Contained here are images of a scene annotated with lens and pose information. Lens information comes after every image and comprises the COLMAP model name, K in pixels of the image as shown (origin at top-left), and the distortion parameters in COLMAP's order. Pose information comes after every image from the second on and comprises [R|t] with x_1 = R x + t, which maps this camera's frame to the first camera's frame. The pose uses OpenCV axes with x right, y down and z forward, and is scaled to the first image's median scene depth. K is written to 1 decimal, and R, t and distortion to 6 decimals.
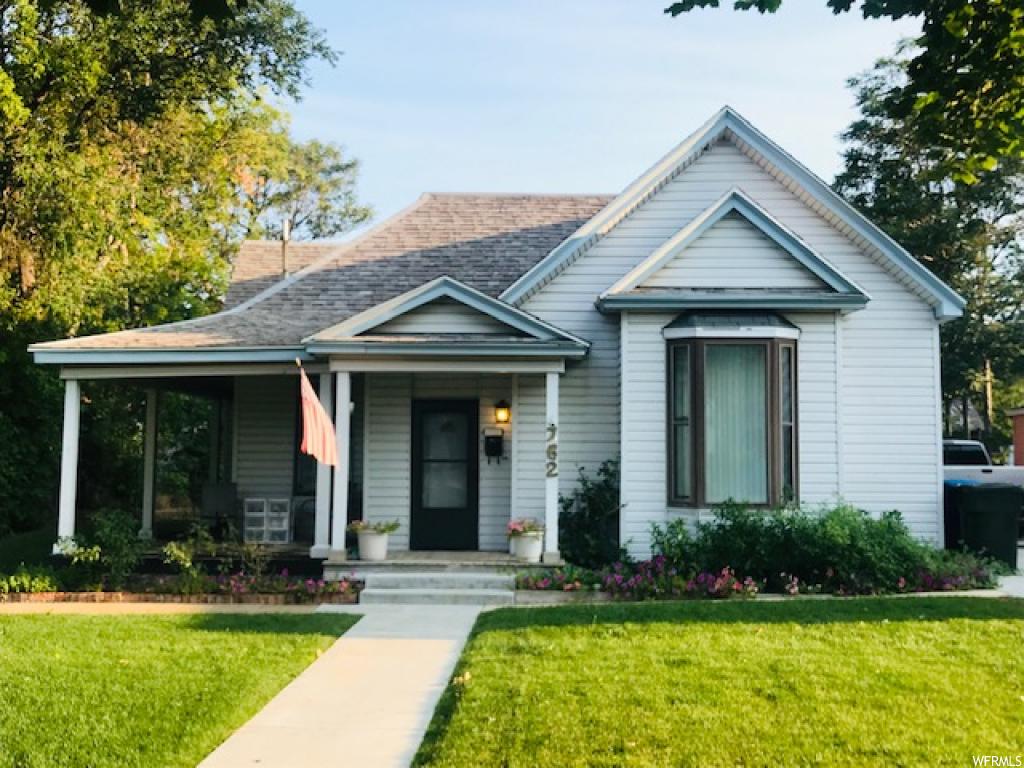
lens RADIAL K [[1099.9, 0, 512.0], [0, 1099.9, 384.0], [0, 0, 1]] dist [0.188090, -0.725181]
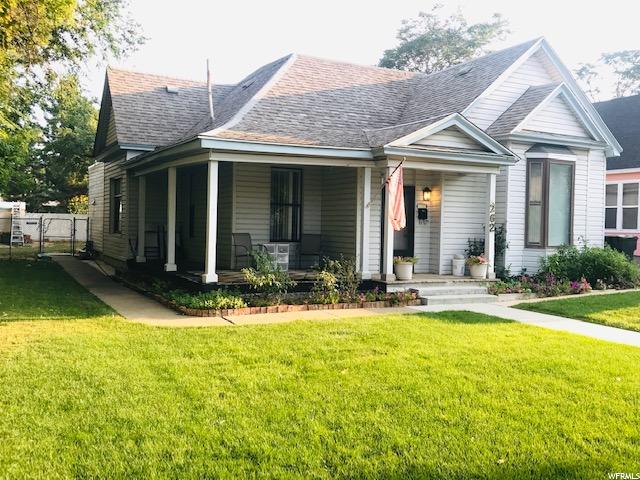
lens RADIAL K [[634.1, 0, 320.0], [0, 634.1, 240.0], [0, 0, 1]] dist [0.009136, -0.000249]
pose [[0.875676, 0.002169, 0.482893, -0.700541], [-0.046783, 0.995667, 0.080364, 0.027148], [-0.480627, -0.092964, 0.871984, 0.227057]]
